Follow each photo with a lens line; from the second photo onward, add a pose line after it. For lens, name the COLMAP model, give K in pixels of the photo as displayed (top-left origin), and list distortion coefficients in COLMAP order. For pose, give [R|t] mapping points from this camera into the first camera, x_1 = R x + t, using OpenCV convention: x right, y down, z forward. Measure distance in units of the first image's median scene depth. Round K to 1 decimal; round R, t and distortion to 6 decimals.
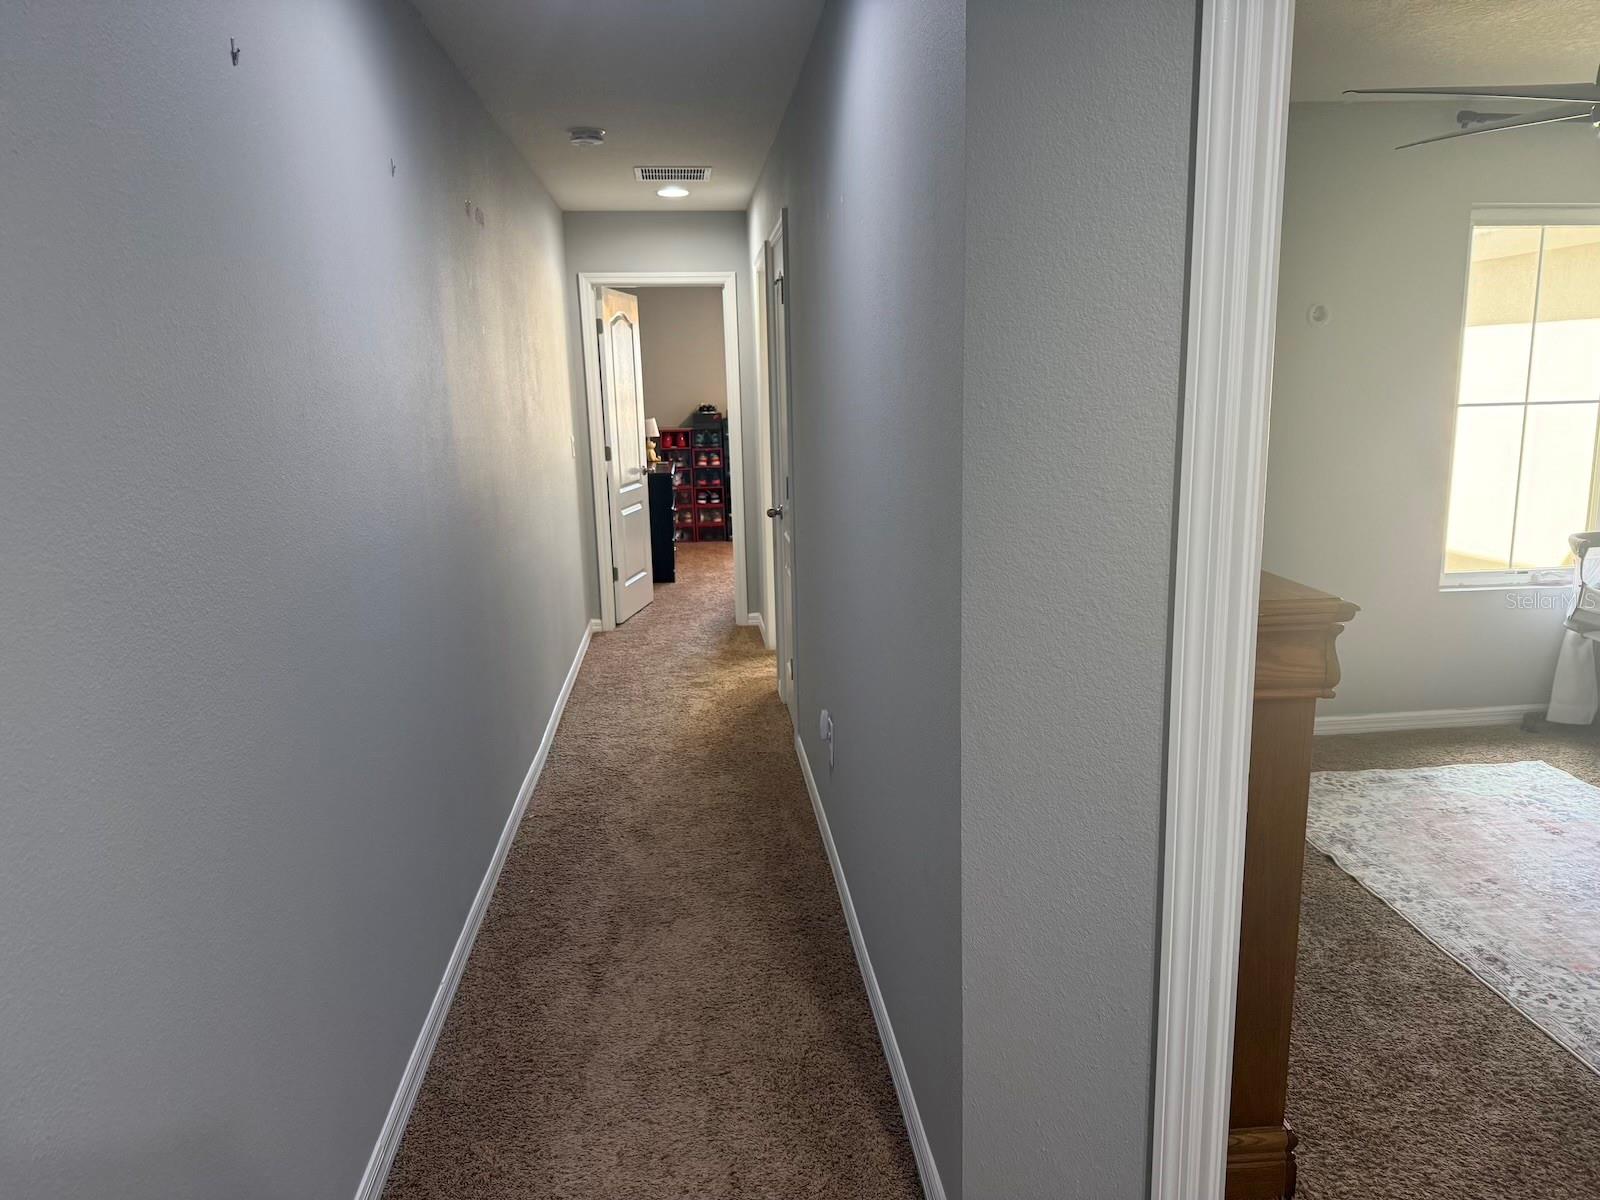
lens RADIAL K [[1116.5, 0, 804.7], [0, 1116.5, 549.1], [0, 0, 1]] dist [0.043782, 0.000778]
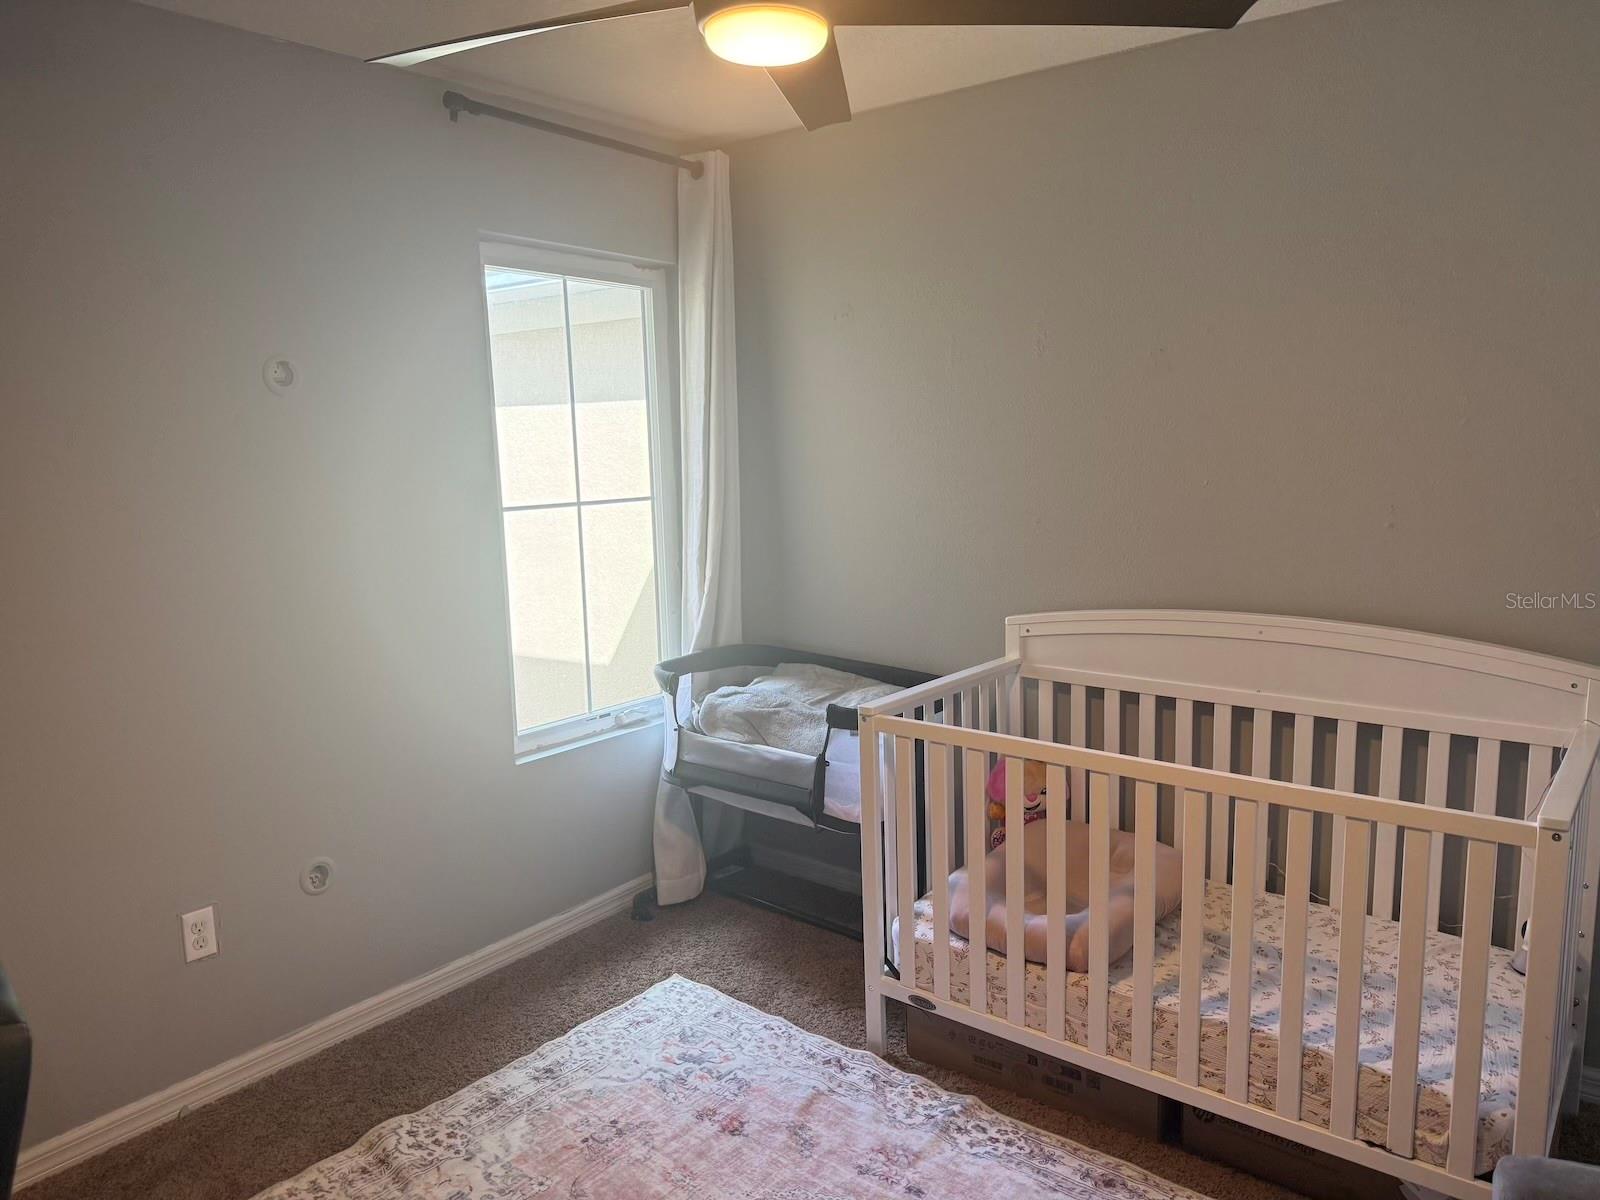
lens RADIAL K [[1116.5, 0, 804.7], [0, 1116.5, 549.1], [0, 0, 1]] dist [0.043782, 0.000778]
pose [[0.682846, -0.091677, 0.724787, 0.194327], [0.154529, 0.987772, -0.020645, -0.061238], [-0.714032, 0.126098, 0.688663, 0.390656]]
